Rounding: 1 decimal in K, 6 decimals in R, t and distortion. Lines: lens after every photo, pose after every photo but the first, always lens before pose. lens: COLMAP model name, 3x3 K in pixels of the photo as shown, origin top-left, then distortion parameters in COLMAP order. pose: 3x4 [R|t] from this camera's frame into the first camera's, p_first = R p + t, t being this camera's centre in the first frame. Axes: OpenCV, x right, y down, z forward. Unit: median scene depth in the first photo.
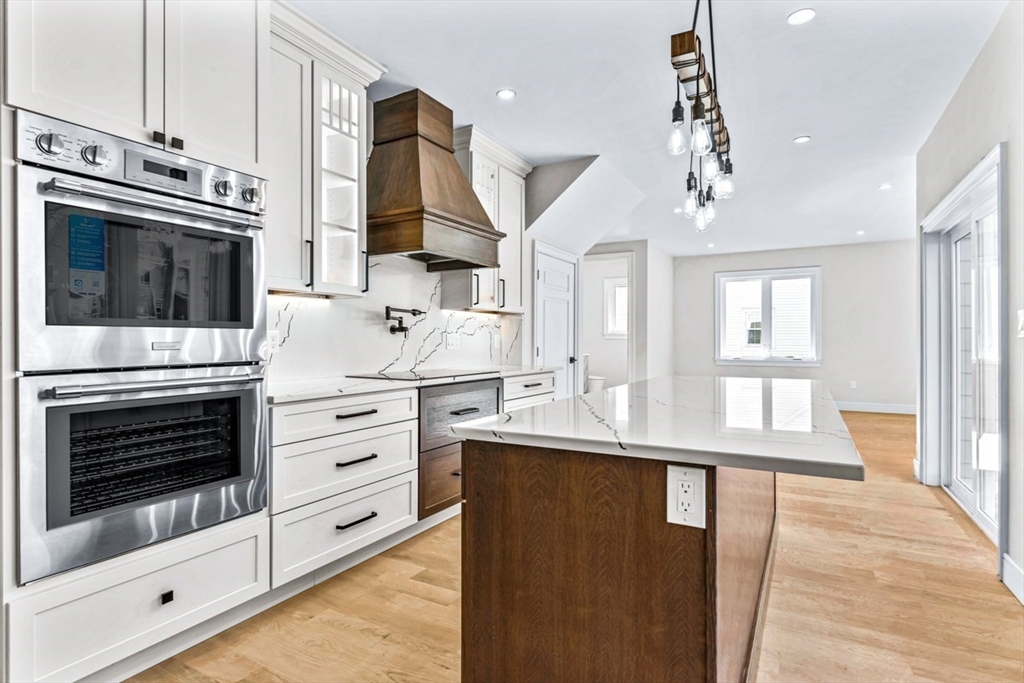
lens RADIAL K [[529.5, 0, 512.0], [0, 529.5, 341.5], [0, 0, 1]] dist [-0.000051, -0.000014]
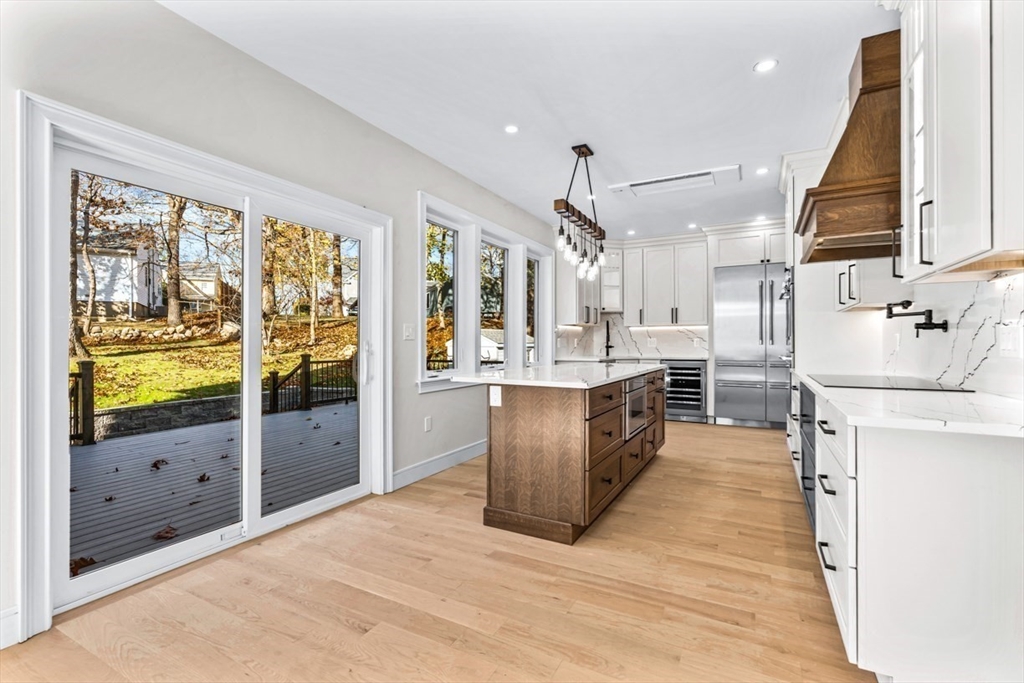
lens RADIAL K [[462.8, 0, 512.0], [0, 462.8, 341.5], [0, 0, 1]] dist [-0.002964, -0.001089]
pose [[-0.999902, -0.000333, -0.014026, 0.543511], [-0.000326, 1.000000, -0.000540, -0.000493], [0.014026, -0.000535, -0.999901, 2.253166]]
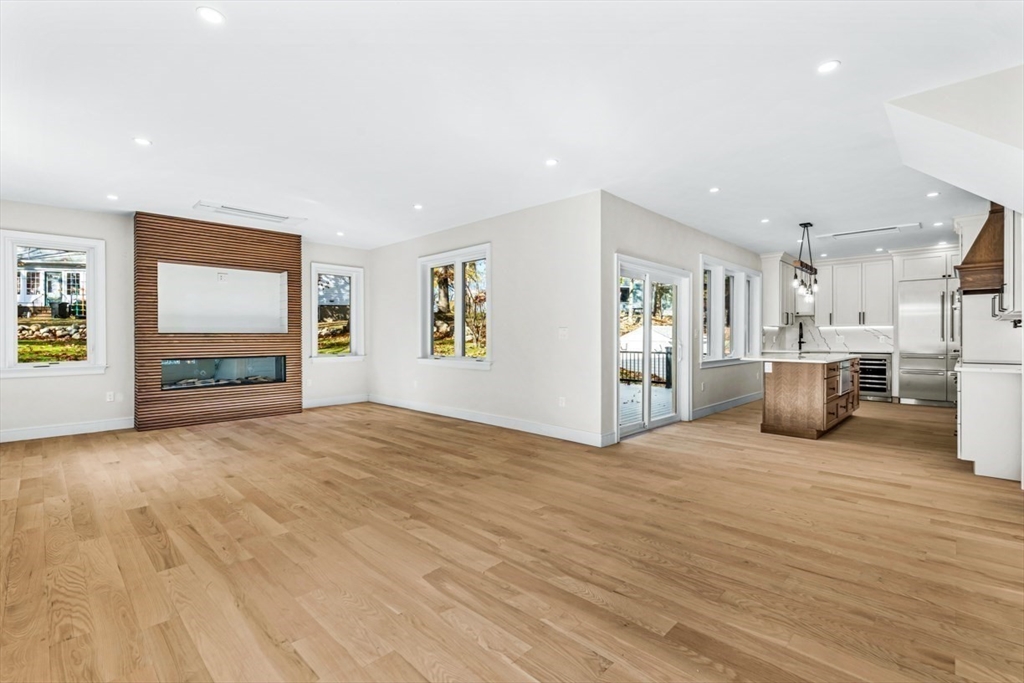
lens RADIAL K [[462.8, 0, 512.0], [0, 462.8, 341.5], [0, 0, 1]] dist [-0.002964, -0.001089]
pose [[-0.963672, -0.001183, 0.267084, 1.105642], [0.001453, 0.999952, 0.009671, -0.015718], [-0.267083, 0.009708, -0.963625, 3.479877]]
